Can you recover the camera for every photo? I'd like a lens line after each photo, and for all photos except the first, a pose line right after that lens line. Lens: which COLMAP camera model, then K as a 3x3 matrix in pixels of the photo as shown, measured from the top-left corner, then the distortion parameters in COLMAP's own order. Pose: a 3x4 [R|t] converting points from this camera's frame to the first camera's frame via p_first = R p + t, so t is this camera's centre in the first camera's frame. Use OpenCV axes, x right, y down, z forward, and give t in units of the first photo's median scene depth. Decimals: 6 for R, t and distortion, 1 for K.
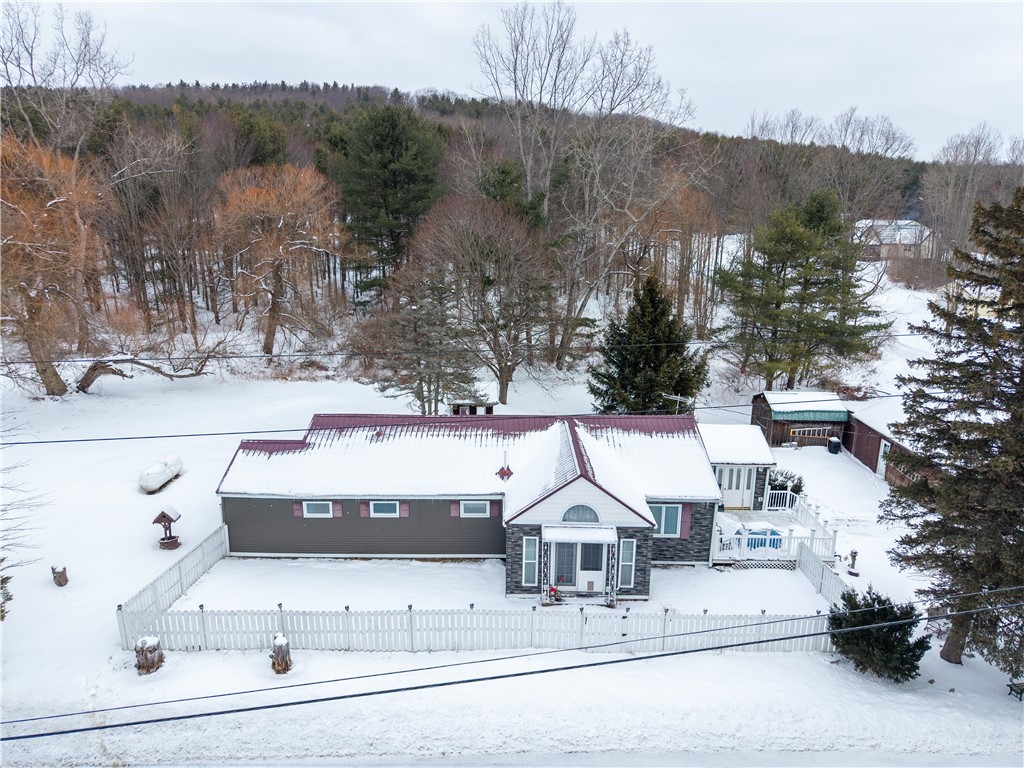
lens RADIAL K [[691.5, 0, 513.4], [0, 691.5, 387.4], [0, 0, 1]] dist [0.013300, -0.012682]
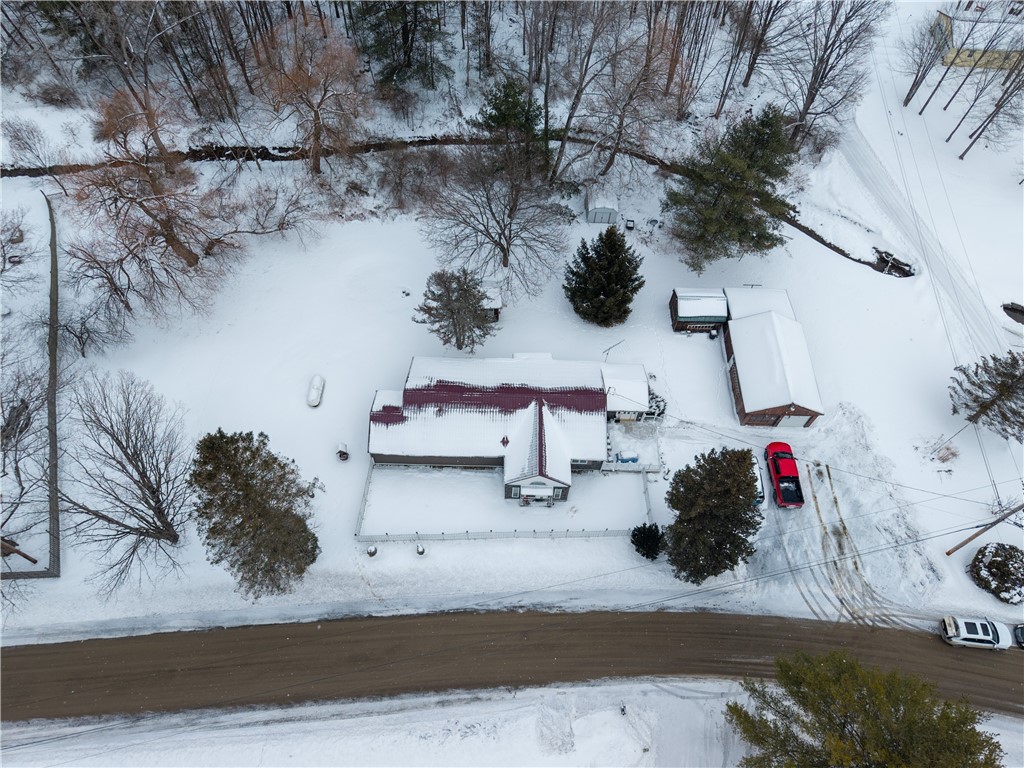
lens RADIAL K [[691.5, 0, 507.8], [0, 691.5, 384.0], [0, 0, 1]] dist [0.013300, -0.012682]
pose [[0.999781, 0.020732, -0.002809, -0.002233], [-0.013272, 0.732284, 0.680870, -1.548364], [0.016172, -0.680683, 0.732399, -0.420386]]
